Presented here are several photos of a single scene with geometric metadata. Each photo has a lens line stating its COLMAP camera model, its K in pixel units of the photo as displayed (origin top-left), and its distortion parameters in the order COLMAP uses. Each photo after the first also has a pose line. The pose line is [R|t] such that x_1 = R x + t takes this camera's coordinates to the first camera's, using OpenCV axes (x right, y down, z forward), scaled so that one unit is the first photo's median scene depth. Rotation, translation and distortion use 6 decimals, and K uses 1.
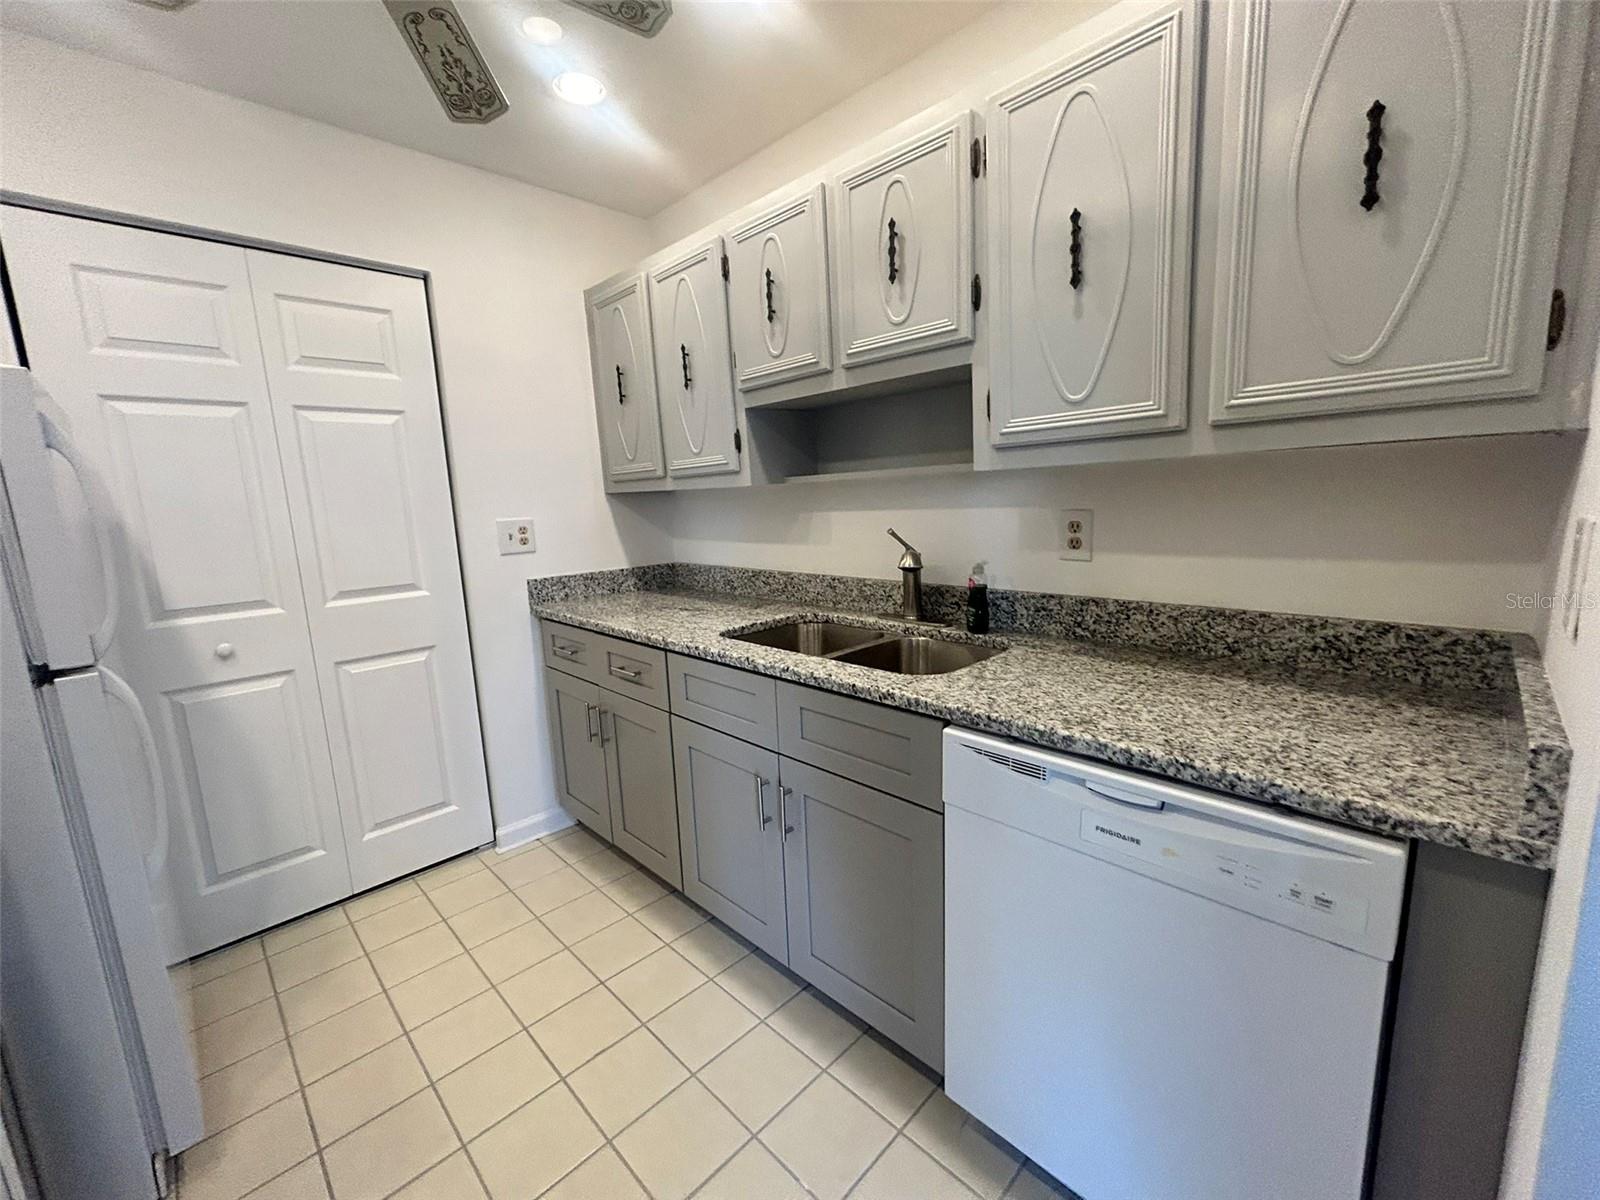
lens RADIAL K [[647.6, 0, 800.3], [0, 647.6, 601.8], [0, 0, 1]] dist [-0.002282, 0.000683]
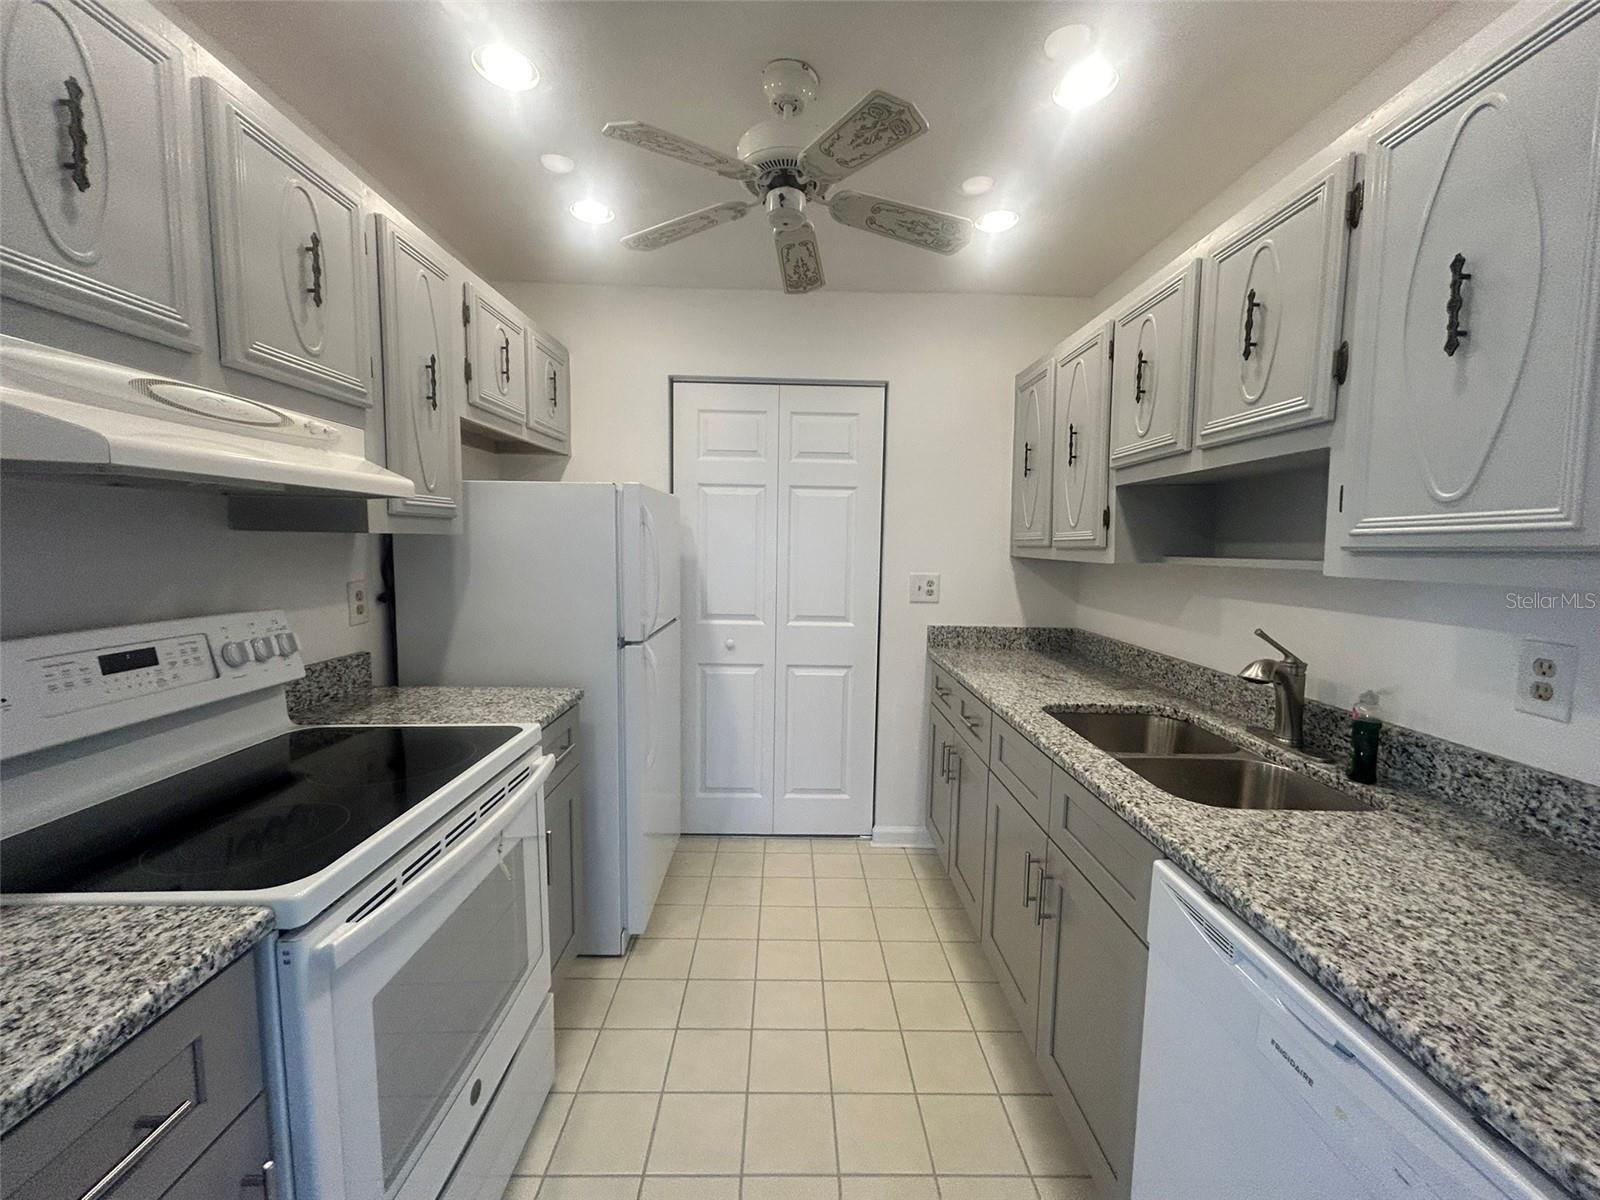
lens RADIAL K [[647.6, 0, 800.3], [0, 647.6, 601.8], [0, 0, 1]] dist [-0.002282, 0.000683]
pose [[0.719280, 0.116716, -0.684846, 0.310260], [-0.160706, 0.987002, -0.000574, -0.056057], [0.675877, 0.110472, 0.728688, -0.024409]]
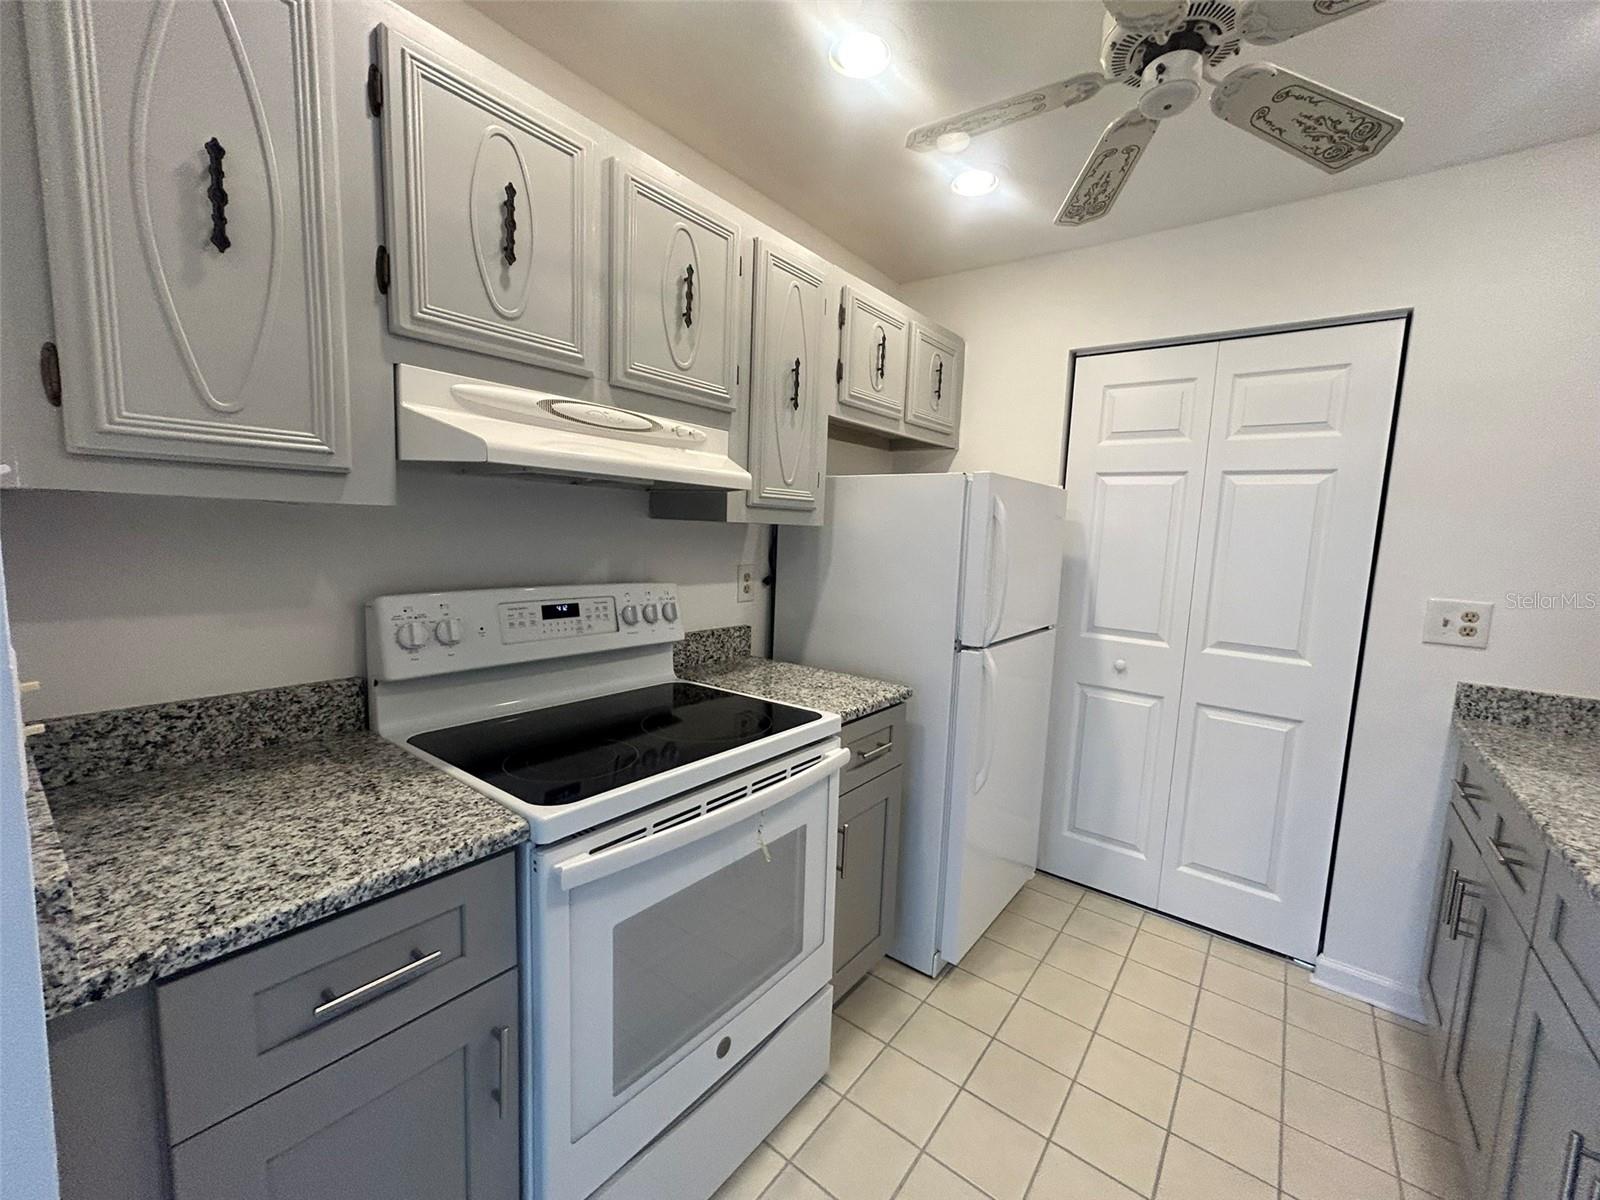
lens RADIAL K [[647.6, 0, 800.3], [0, 647.6, 601.8], [0, 0, 1]] dist [-0.002282, 0.000683]
pose [[0.124467, 0.156978, -0.979727, 0.297608], [-0.211027, 0.969004, 0.128451, -0.087352], [0.969523, 0.190761, 0.153736, 0.189956]]
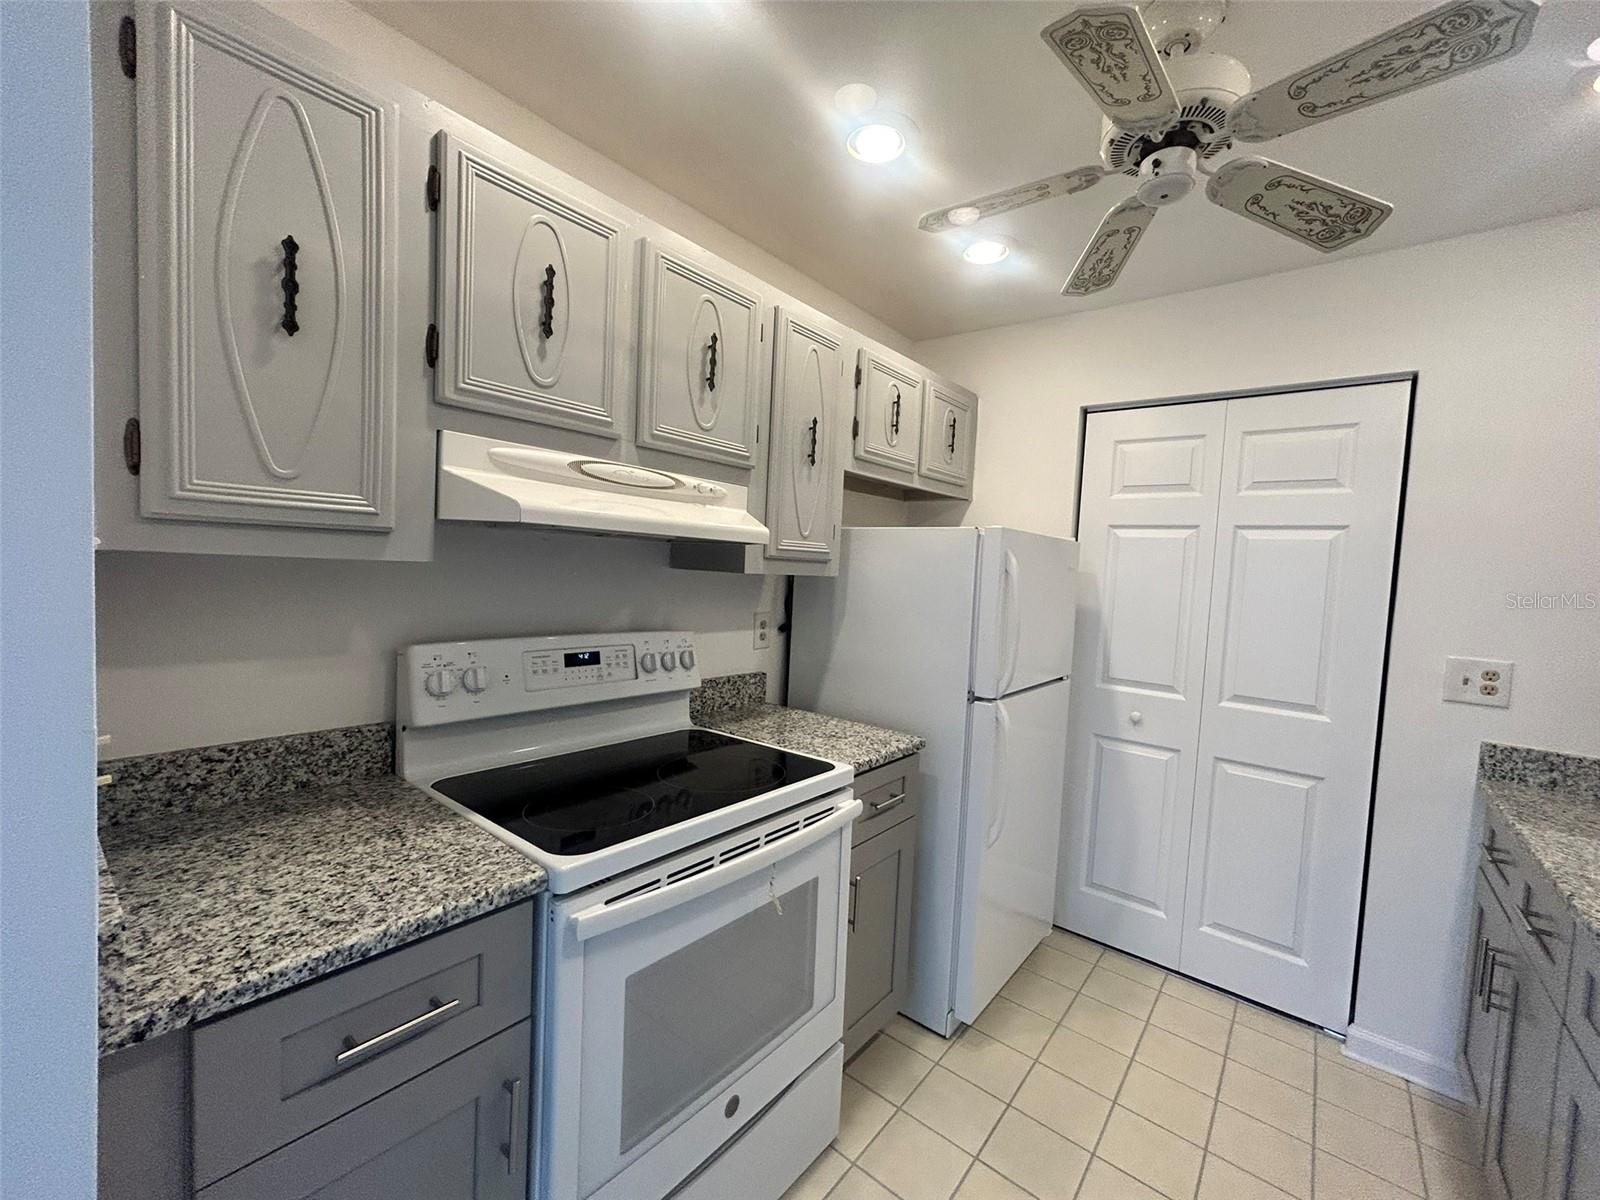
lens RADIAL K [[647.6, 0, 800.3], [0, 647.6, 601.8], [0, 0, 1]] dist [-0.002282, 0.000683]
pose [[0.098852, 0.098114, -0.990253, 0.318501], [-0.220036, 0.972650, 0.074405, -0.107157], [0.970470, 0.210536, 0.117737, 0.184378]]
